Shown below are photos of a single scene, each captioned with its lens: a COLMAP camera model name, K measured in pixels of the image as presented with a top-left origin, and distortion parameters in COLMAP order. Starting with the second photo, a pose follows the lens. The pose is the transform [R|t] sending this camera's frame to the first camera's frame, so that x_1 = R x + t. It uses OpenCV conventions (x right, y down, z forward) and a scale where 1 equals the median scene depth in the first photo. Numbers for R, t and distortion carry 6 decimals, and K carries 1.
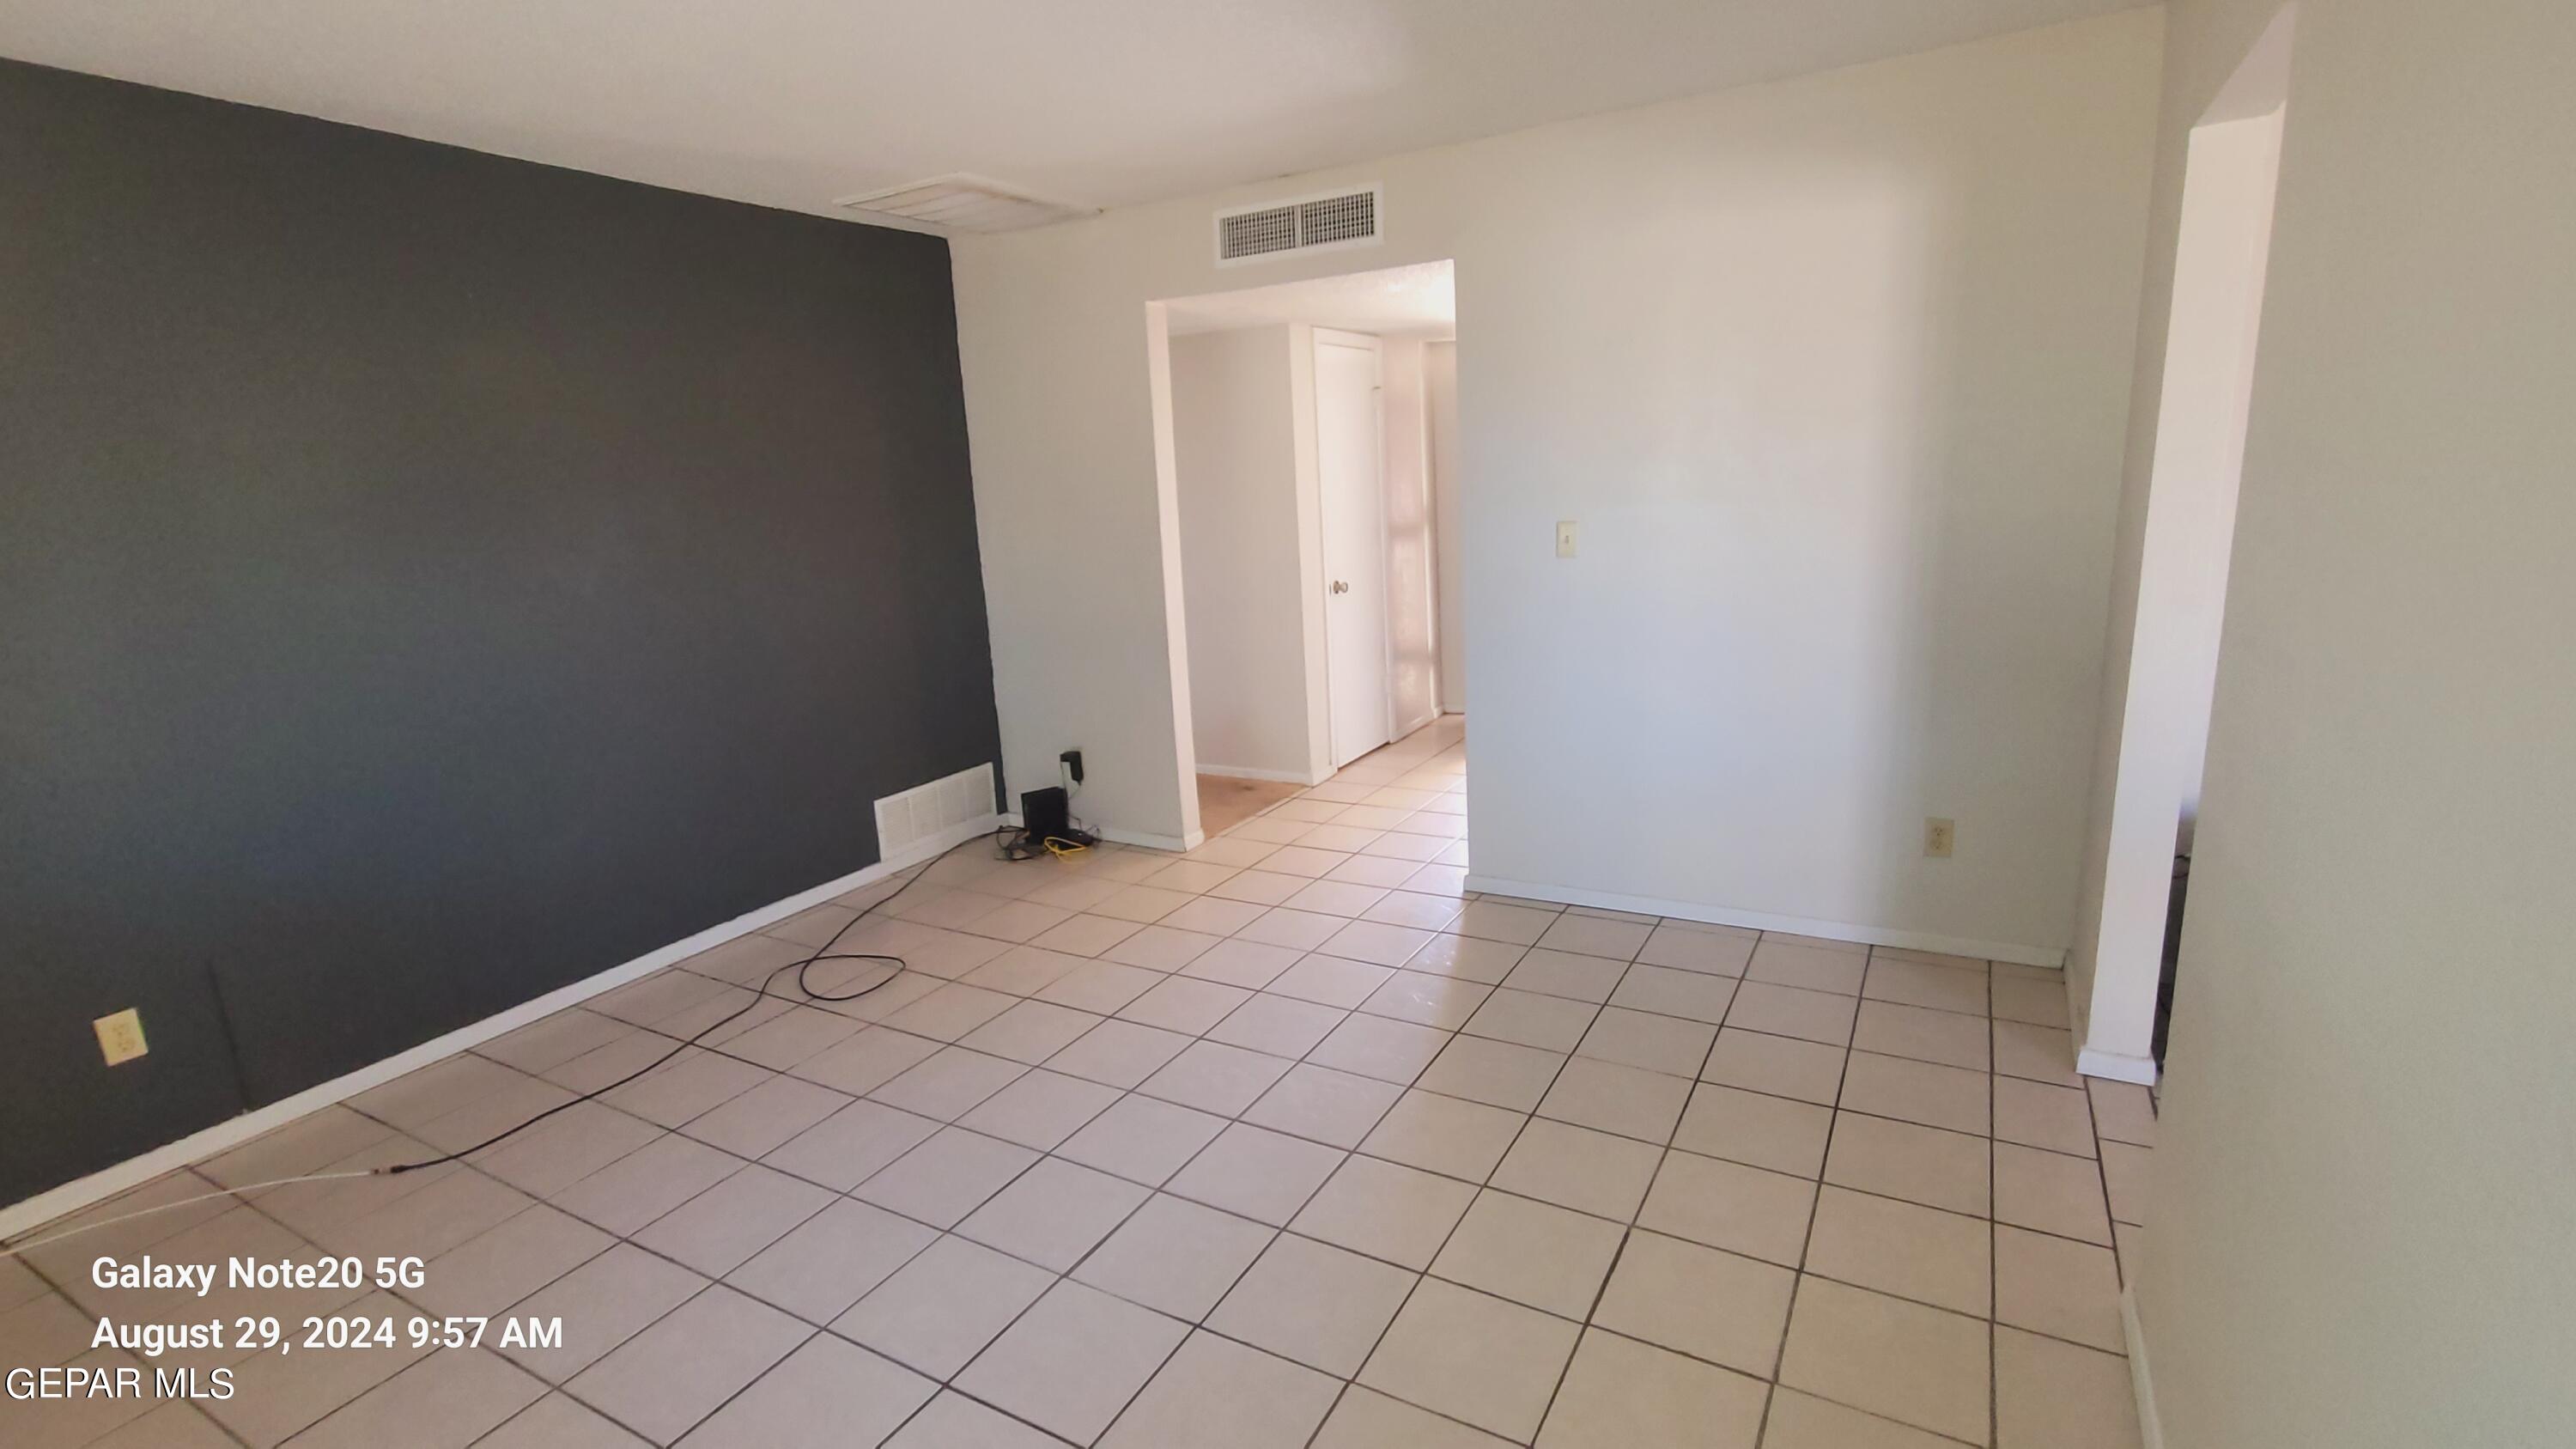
lens RADIAL K [[1179.7, 0, 1300.0], [0, 1179.7, 735.5], [0, 0, 1]] dist [-0.015047, 0.005433]
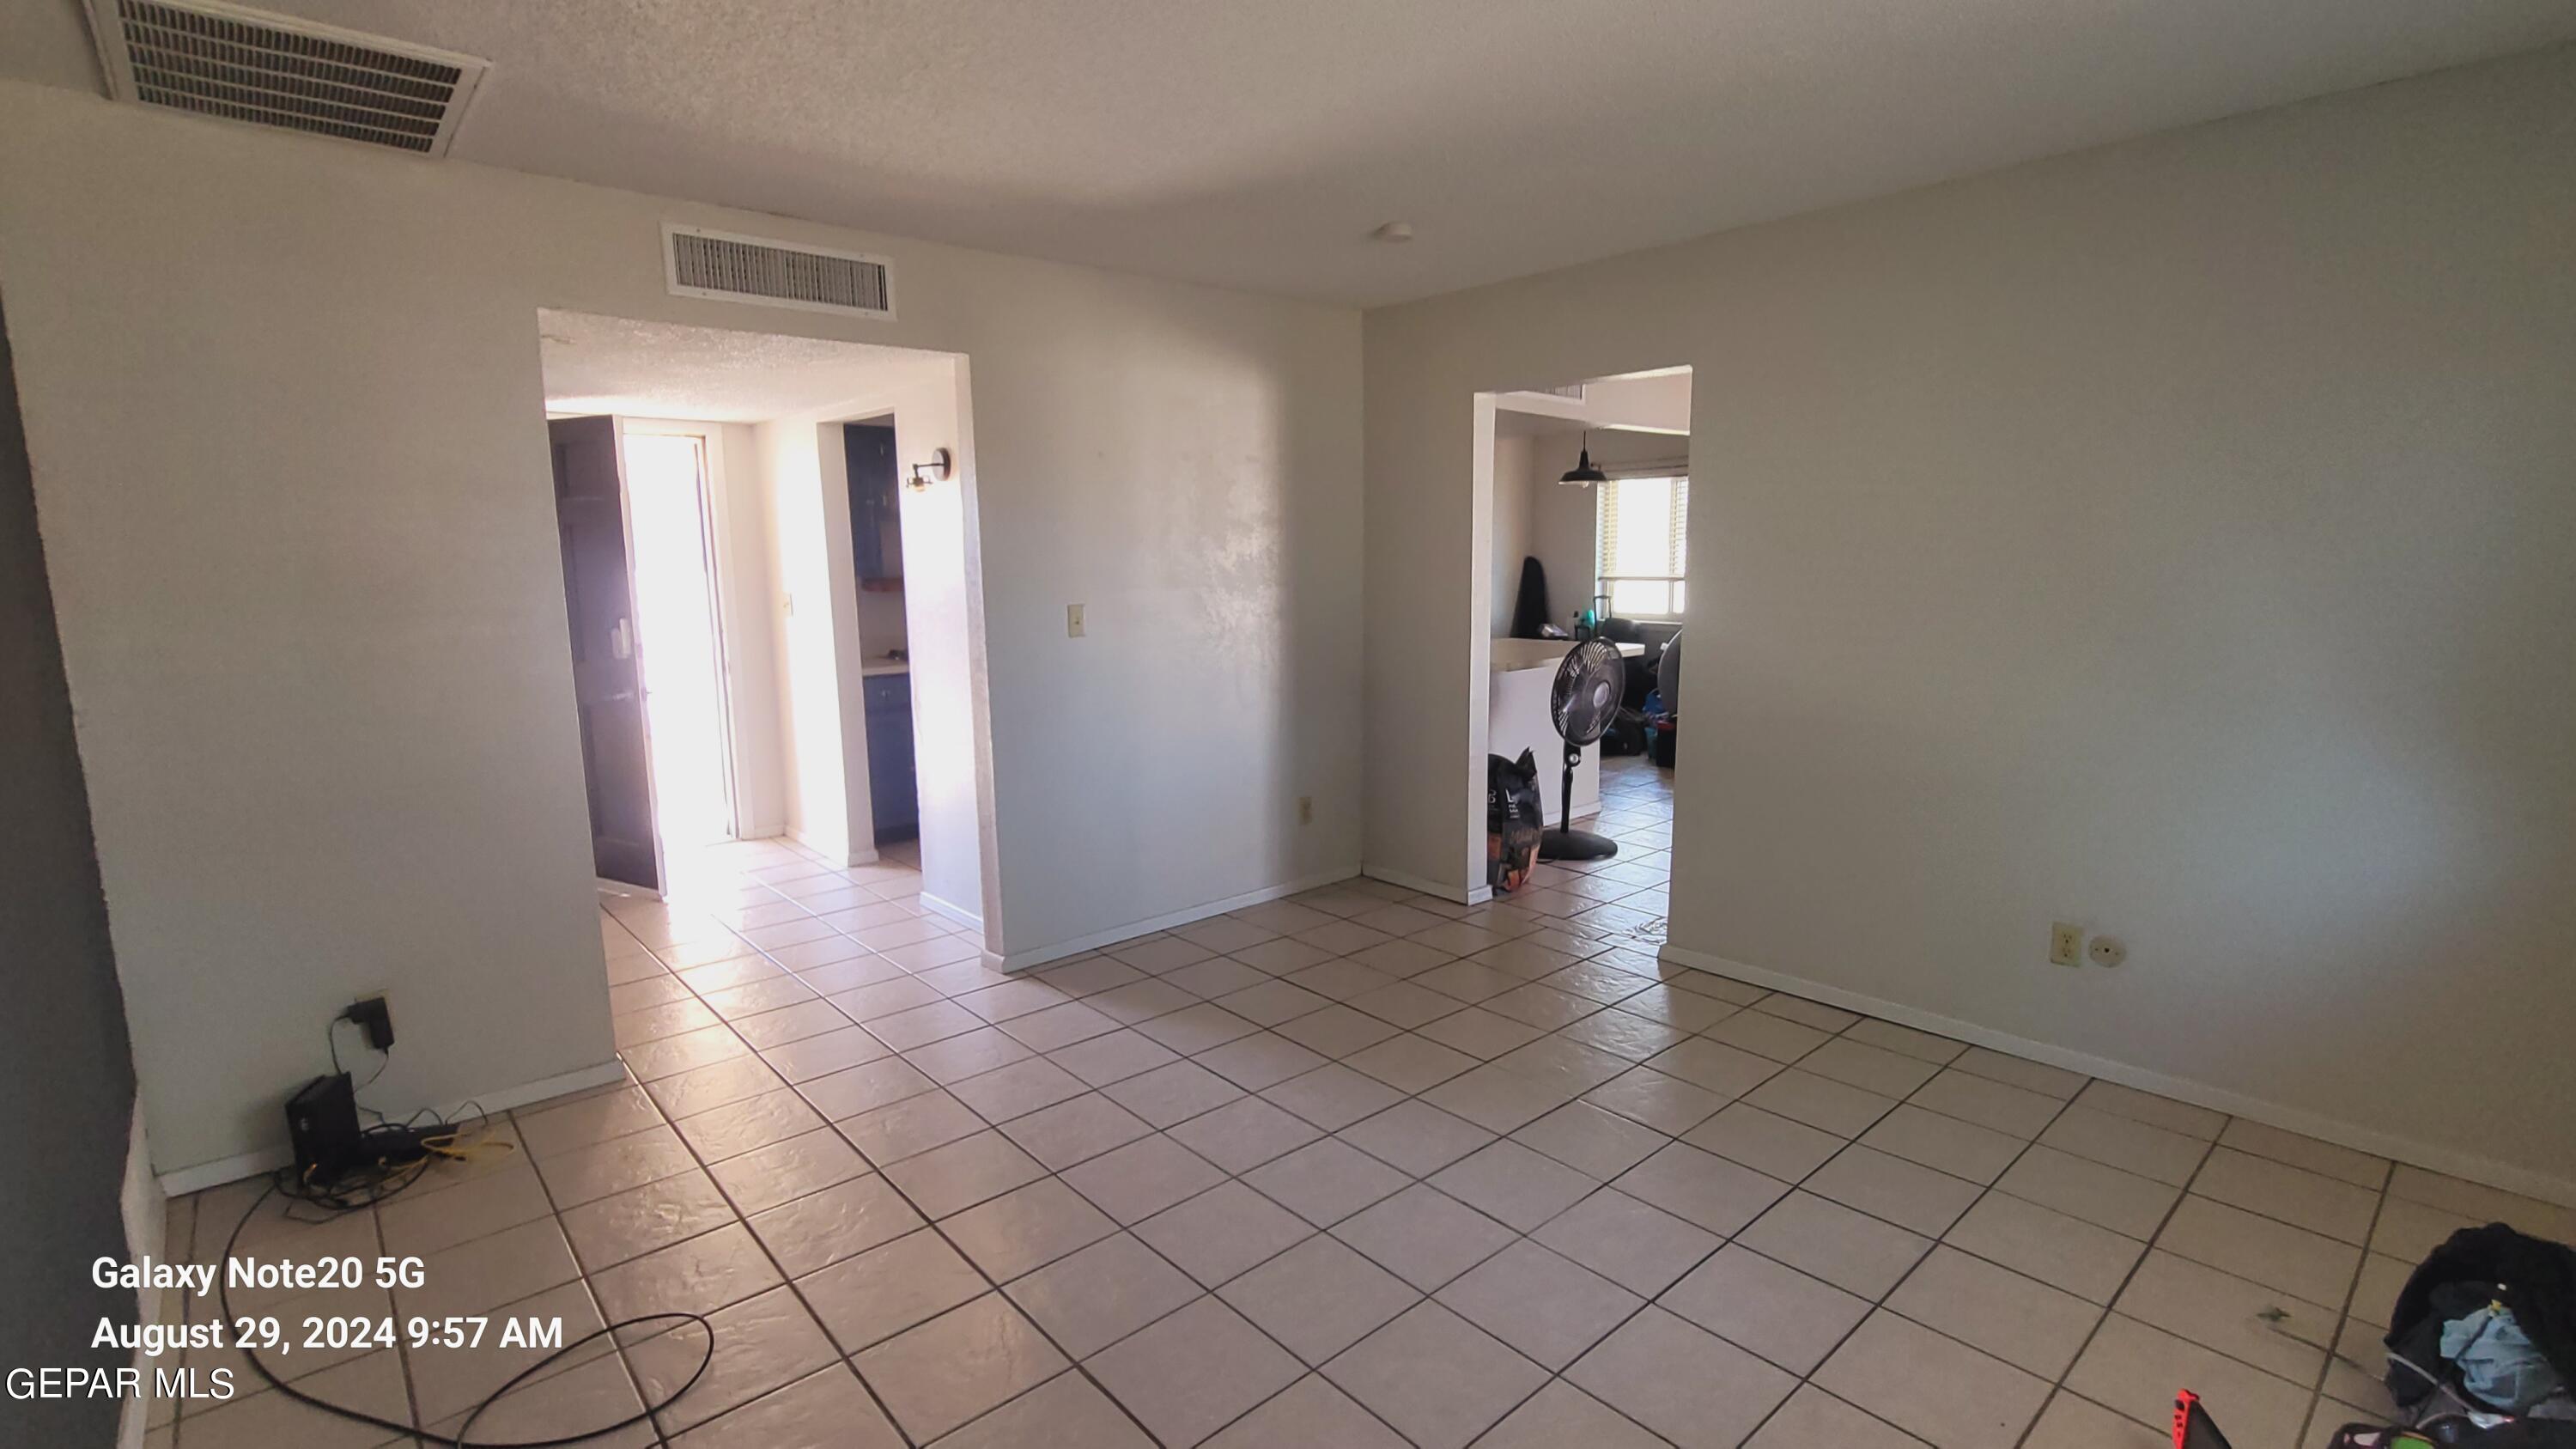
lens RADIAL K [[1172.5, 0, 1294.4], [0, 1172.5, 735.9], [0, 0, 1]] dist [0.000177, 0.000426]
pose [[0.330157, -0.100068, 0.938607, -0.730959], [0.210652, 0.977098, 0.030074, -0.046119], [-0.920121, 0.187791, 0.343675, 0.423224]]
